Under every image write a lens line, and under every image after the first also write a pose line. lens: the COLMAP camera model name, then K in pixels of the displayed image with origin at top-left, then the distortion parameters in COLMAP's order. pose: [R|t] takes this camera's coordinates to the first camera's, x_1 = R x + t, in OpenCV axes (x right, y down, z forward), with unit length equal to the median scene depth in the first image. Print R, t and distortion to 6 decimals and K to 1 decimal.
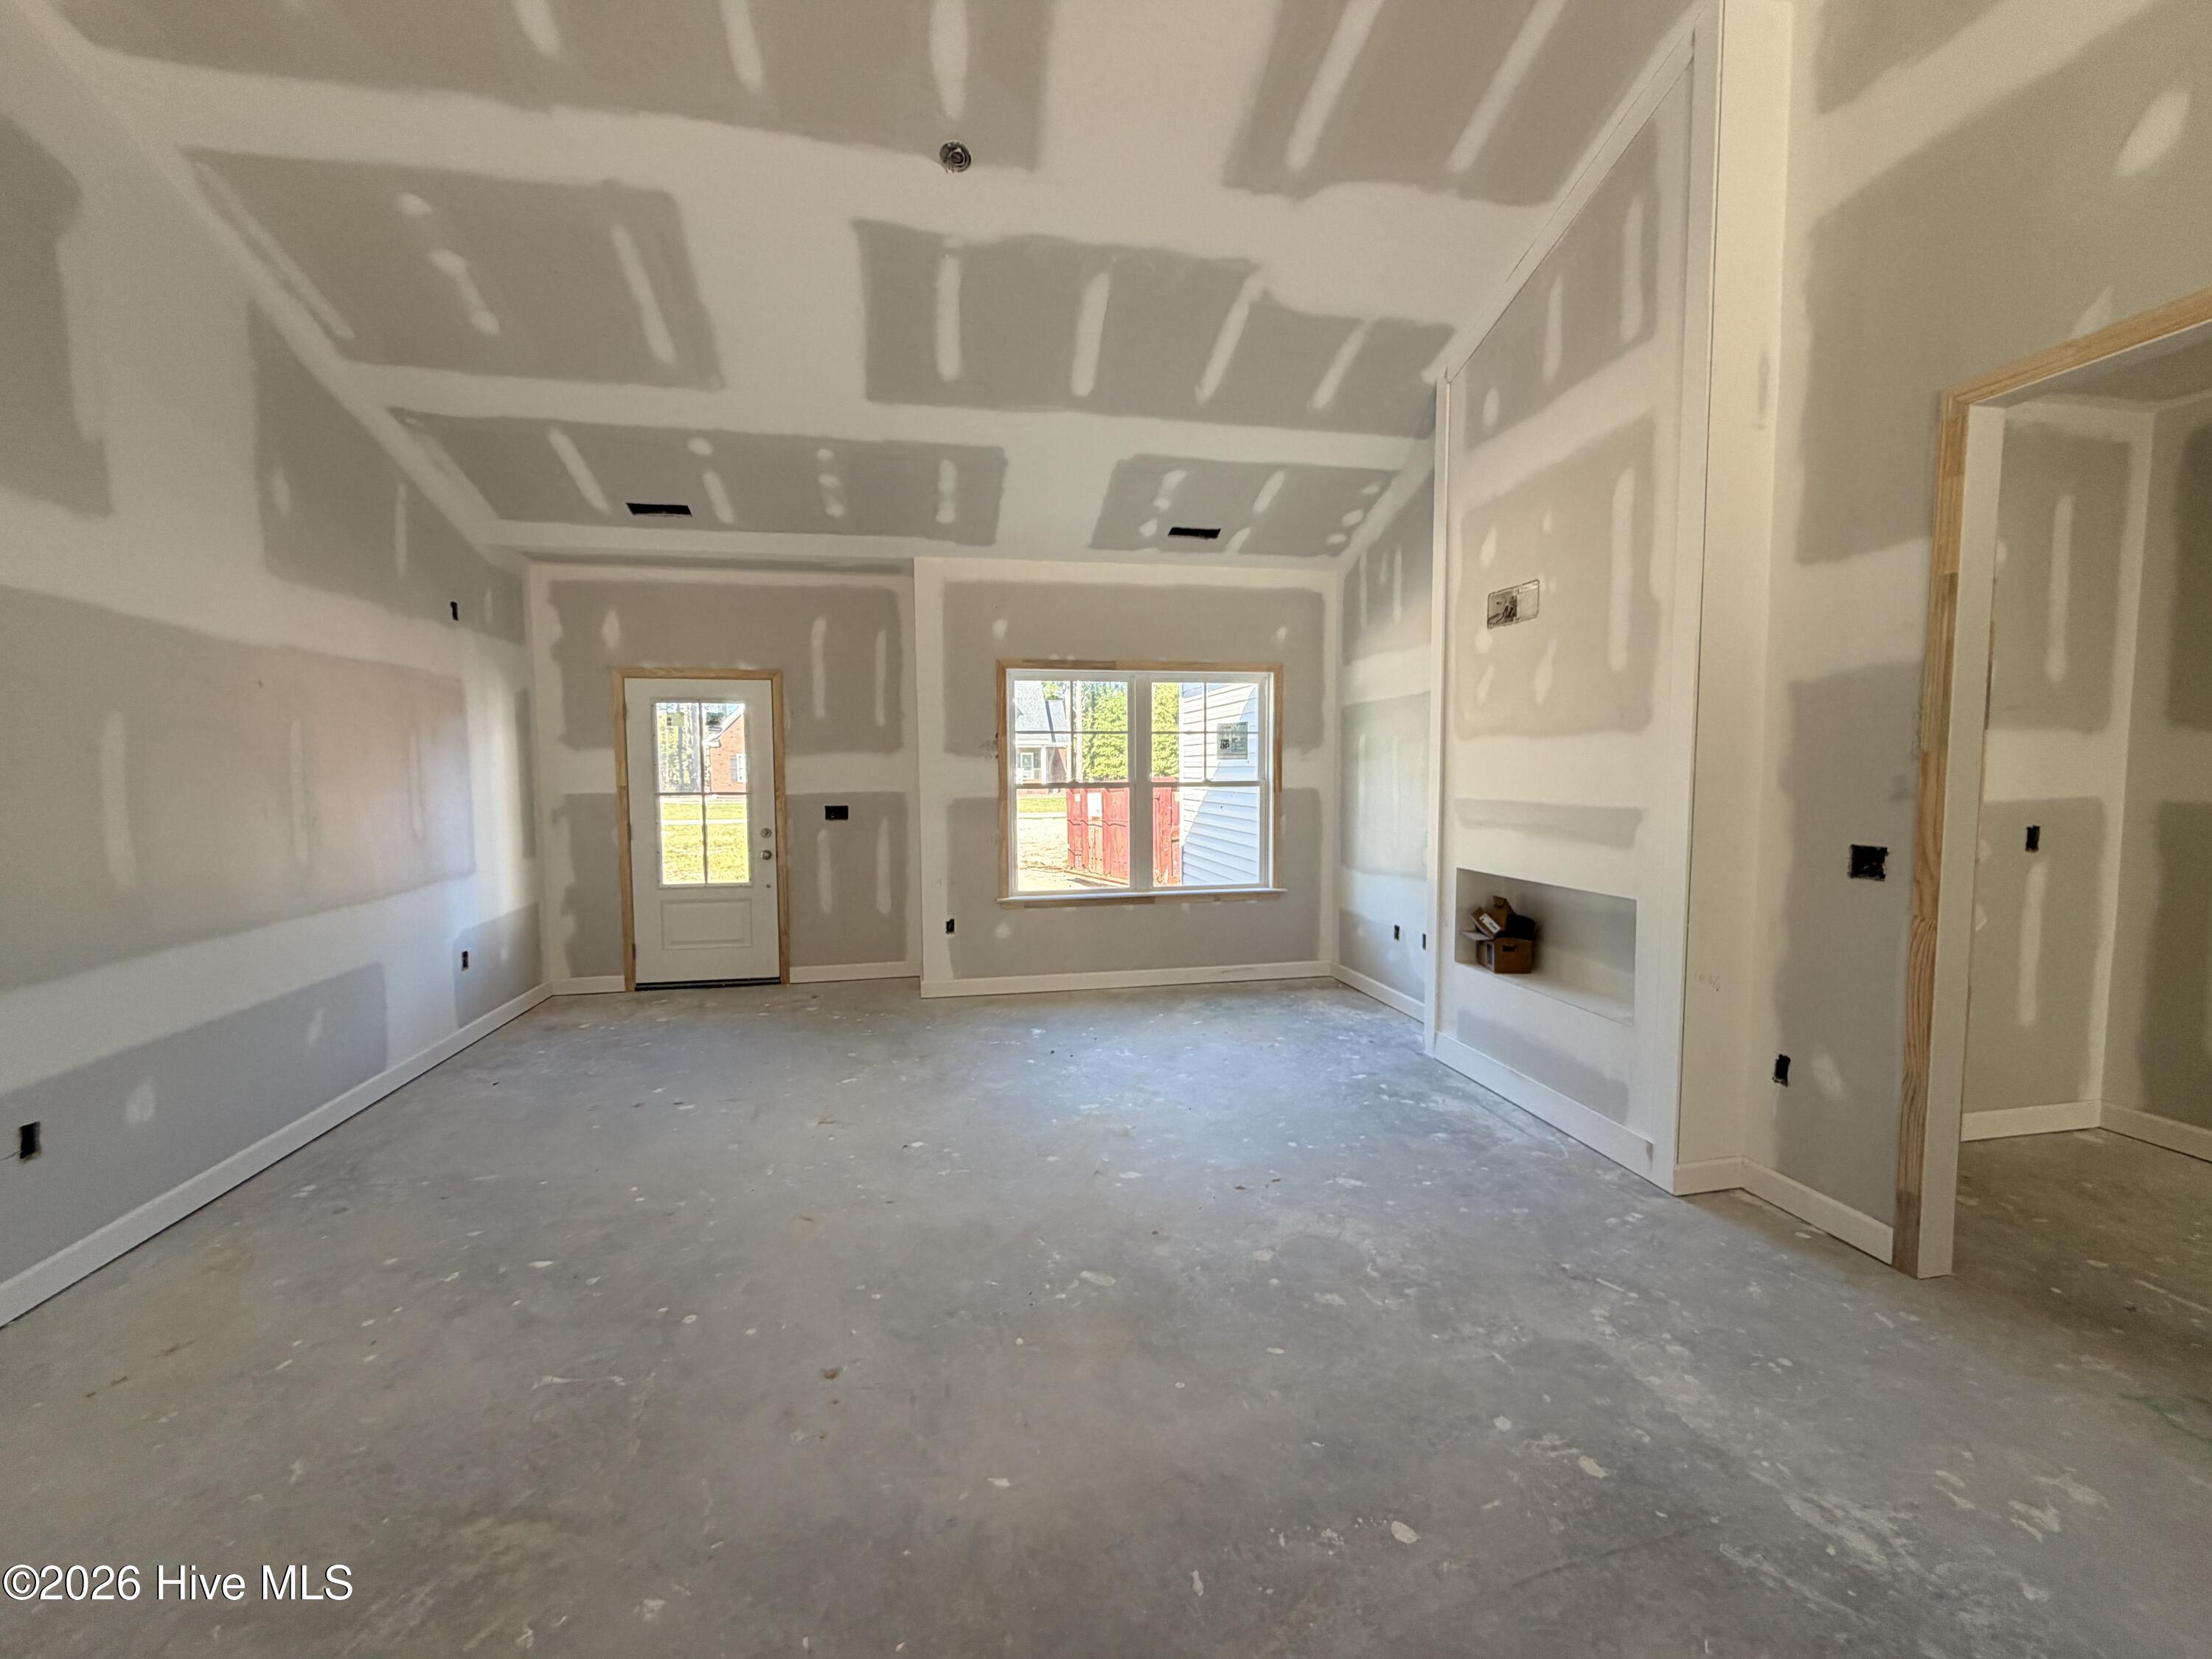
lens RADIAL K [[885.5, 0, 1100.1], [0, 885.5, 828.9], [0, 0, 1]] dist [0.000589, 0.000239]
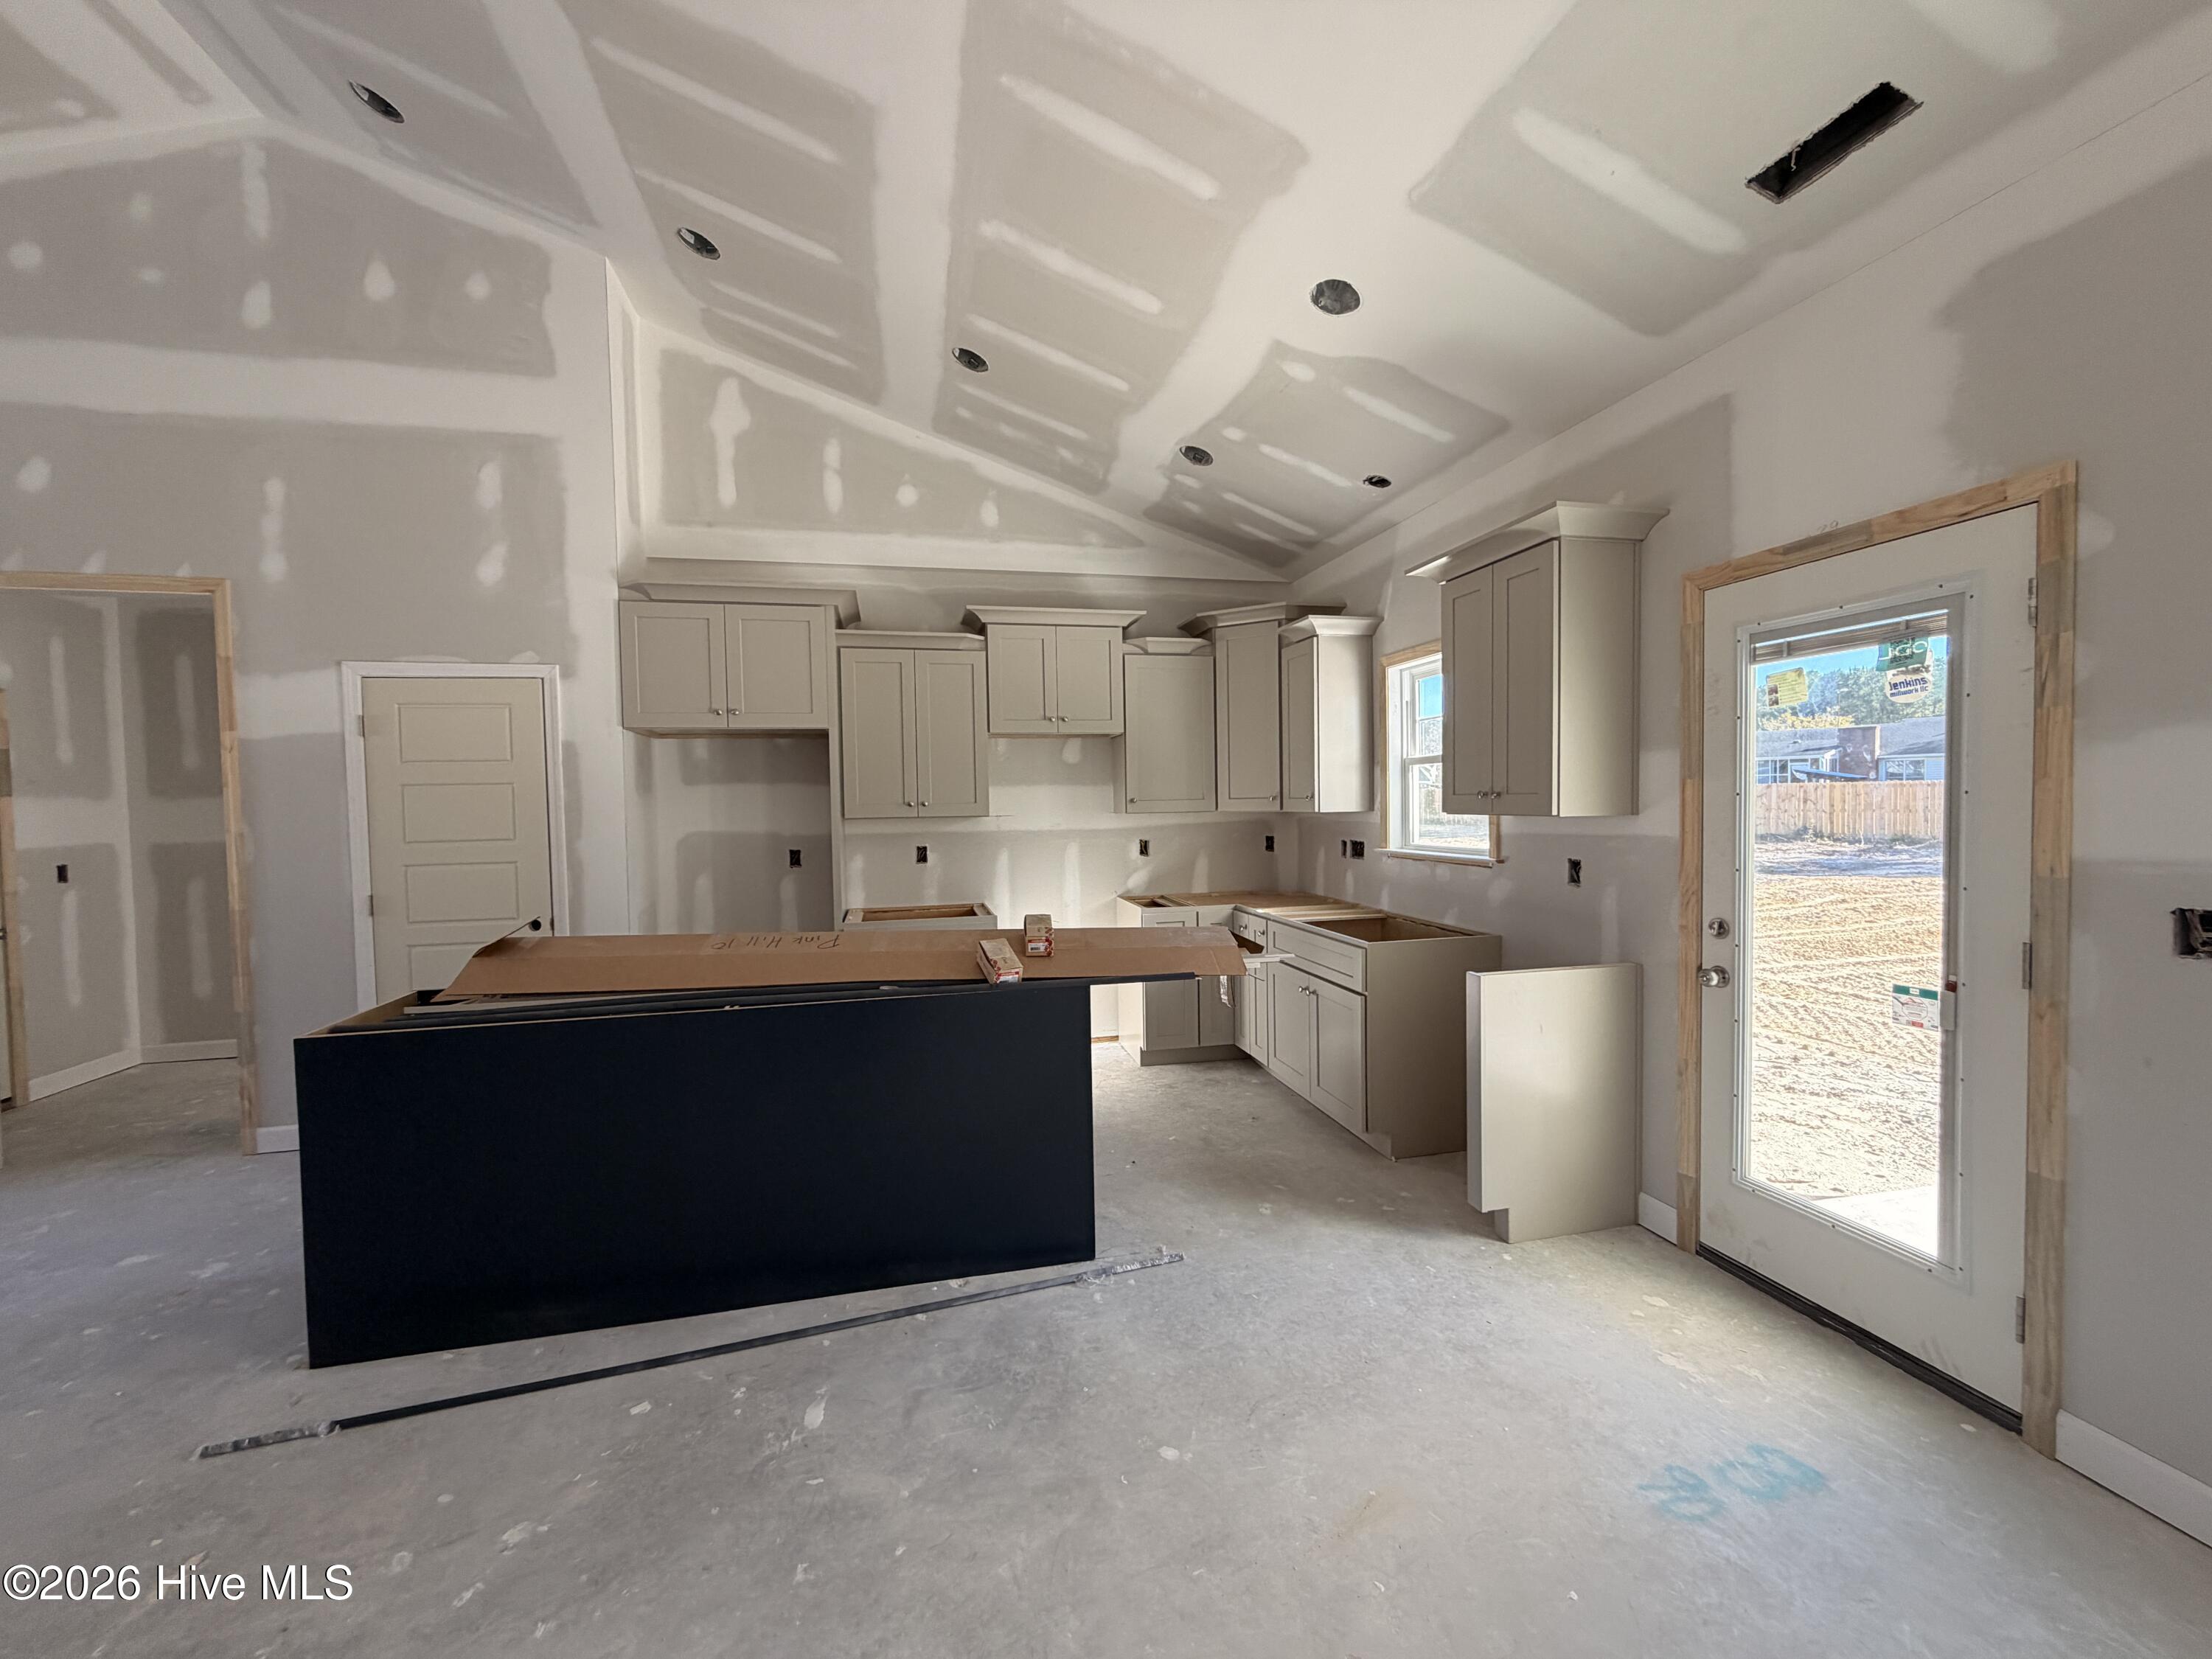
lens RADIAL K [[885.5, 0, 1100.1], [0, 885.5, 828.9], [0, 0, 1]] dist [0.000589, 0.000239]
pose [[-0.039175, -0.026126, 0.998891, -0.399475], [0.089376, 0.995560, 0.029544, 0.042860], [-0.995227, 0.090434, -0.036666, -0.566249]]
